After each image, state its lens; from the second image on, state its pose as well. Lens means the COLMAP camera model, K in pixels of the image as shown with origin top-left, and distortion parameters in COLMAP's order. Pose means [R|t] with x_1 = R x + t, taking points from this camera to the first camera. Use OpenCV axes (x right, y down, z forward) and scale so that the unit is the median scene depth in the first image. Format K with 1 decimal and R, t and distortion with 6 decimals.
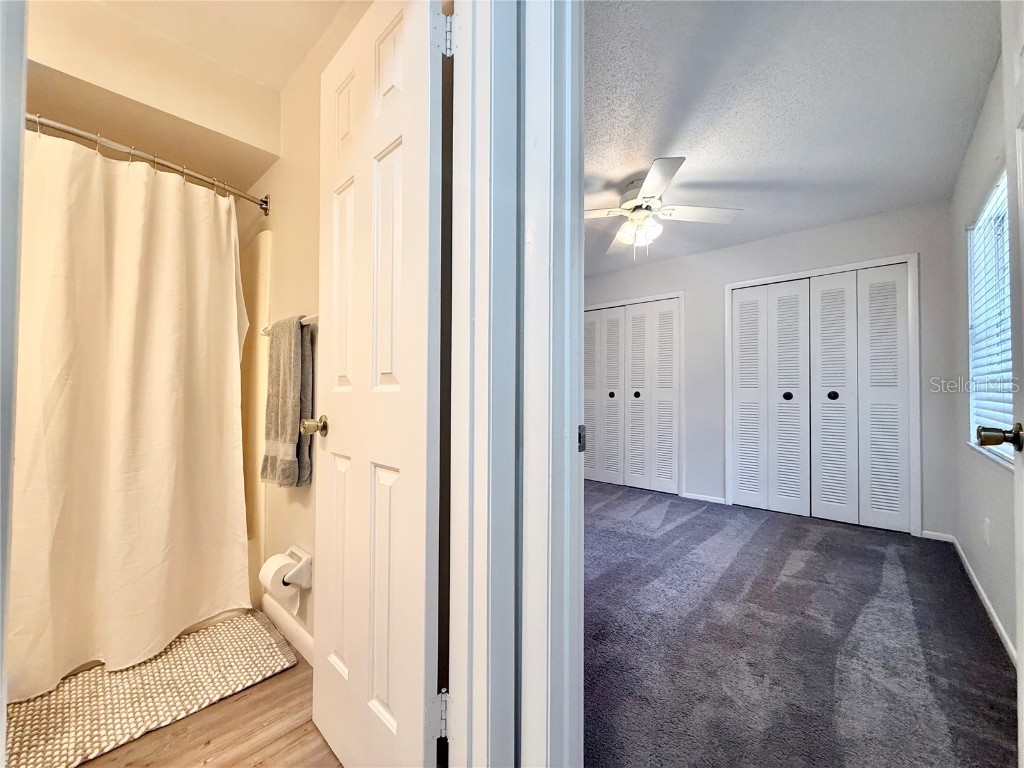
lens RADIAL K [[411.4, 0, 510.6], [0, 411.4, 386.7], [0, 0, 1]] dist [-0.002807, -0.000545]
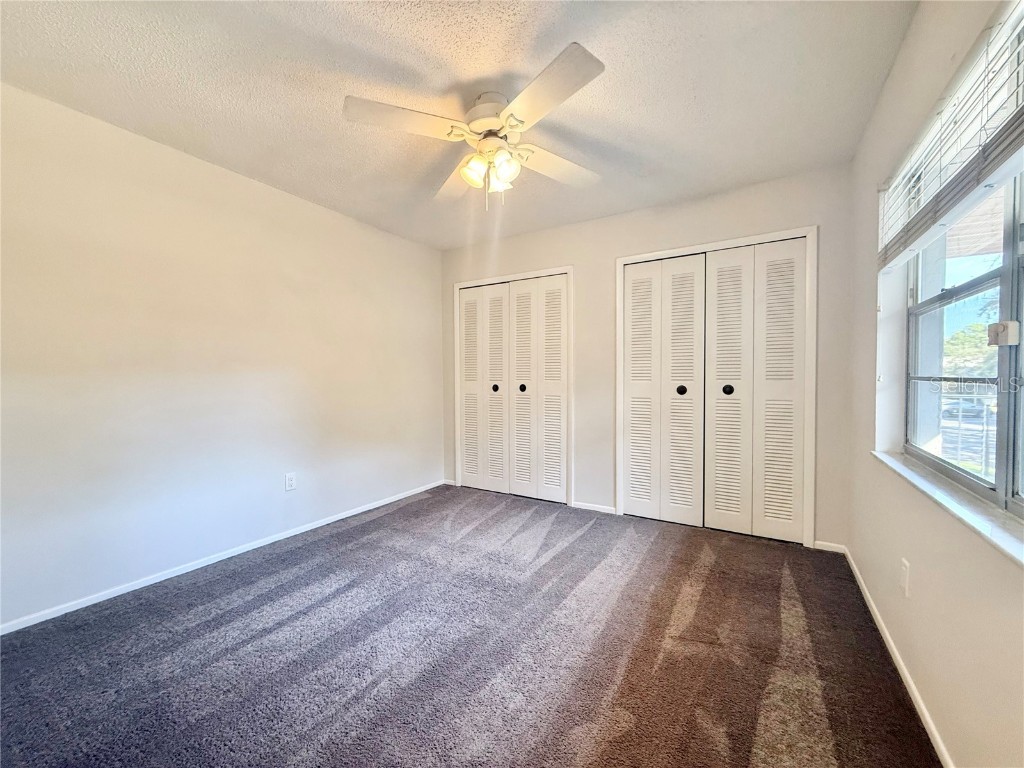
lens RADIAL K [[411.4, 0, 513.0], [0, 411.4, 387.3], [0, 0, 1]] dist [-0.002807, -0.000545]
pose [[0.981905, -0.017614, 0.188553, 0.194180], [0.009352, 0.998960, 0.044618, -0.029934], [-0.189143, -0.042047, 0.981049, 0.258871]]
